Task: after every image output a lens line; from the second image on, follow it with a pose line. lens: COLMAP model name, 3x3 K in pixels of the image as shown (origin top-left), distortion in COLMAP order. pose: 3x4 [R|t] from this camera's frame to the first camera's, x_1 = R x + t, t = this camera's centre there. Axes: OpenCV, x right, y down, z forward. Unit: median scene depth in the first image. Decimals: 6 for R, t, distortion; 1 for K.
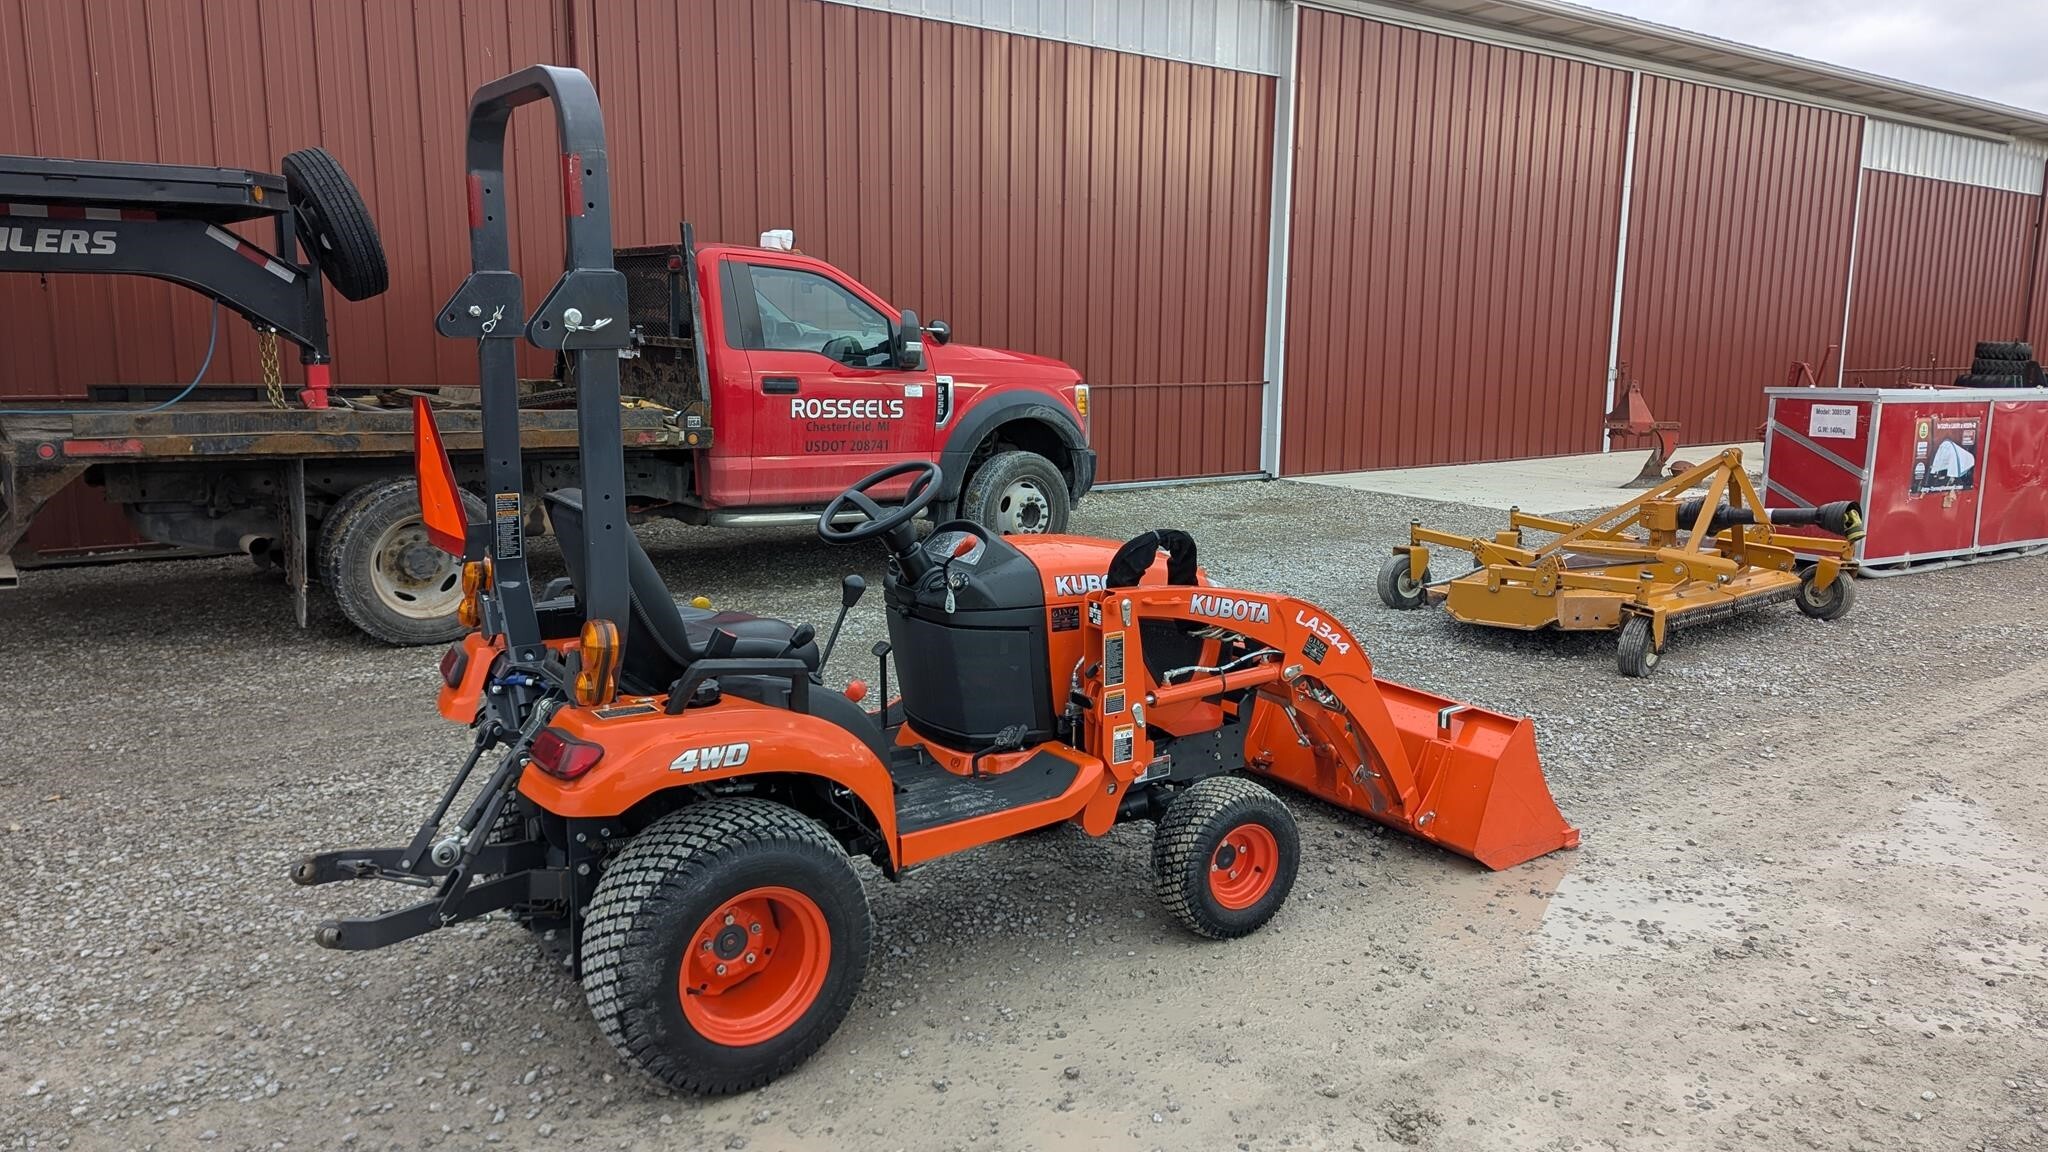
lens RADIAL K [[1436.8, 0, 1035.3], [0, 1436.8, 565.4], [0, 0, 1]] dist [0.083140, -0.076999]
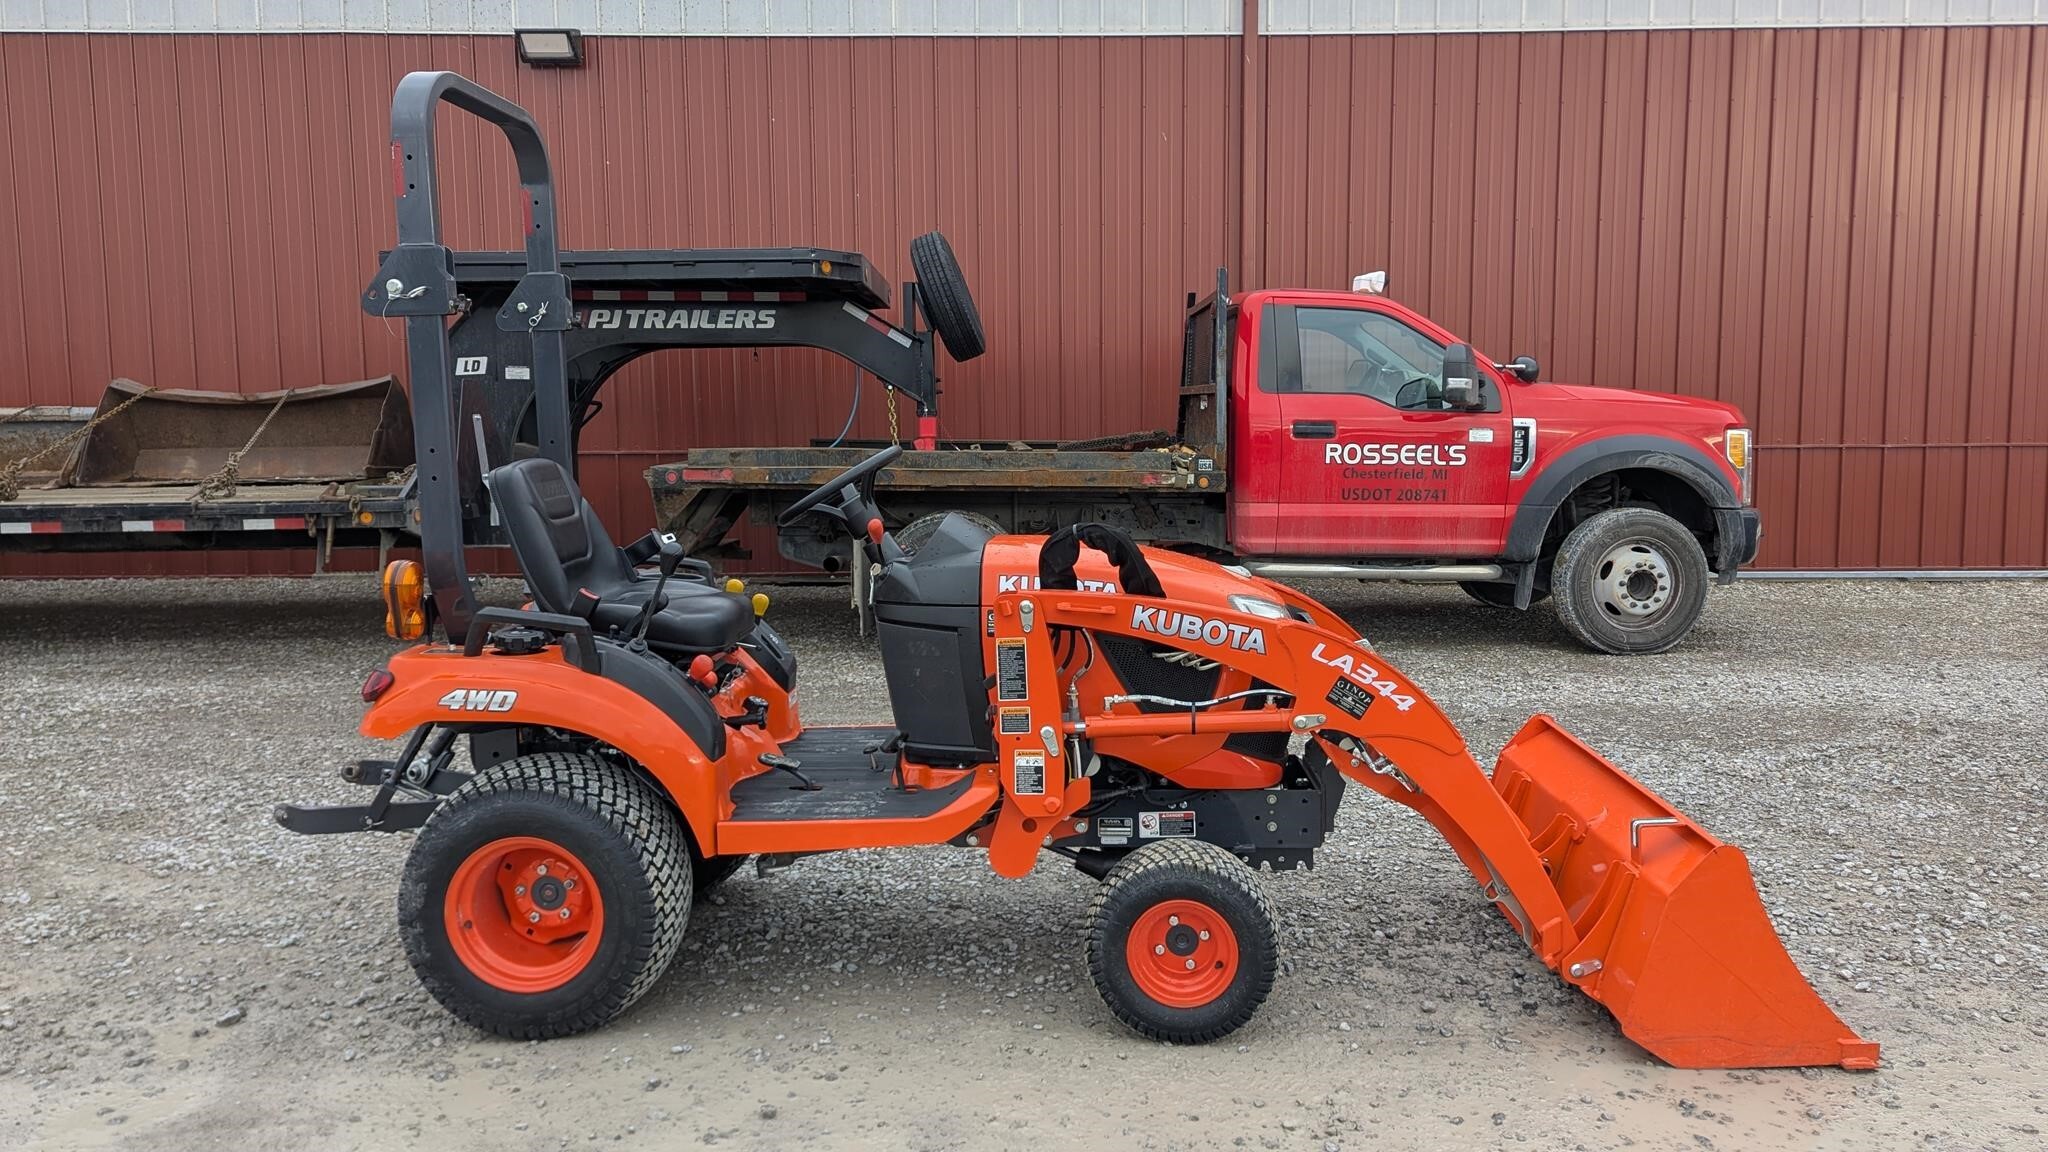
lens RADIAL K [[1436.8, 0, 1035.3], [0, 1436.8, 565.4], [0, 0, 1]] dist [0.083140, -0.076999]
pose [[0.795832, 0.042440, -0.604028, 0.284441], [-0.081202, 0.996011, -0.037005, 0.016500], [0.600048, 0.078497, 0.796103, 0.155688]]
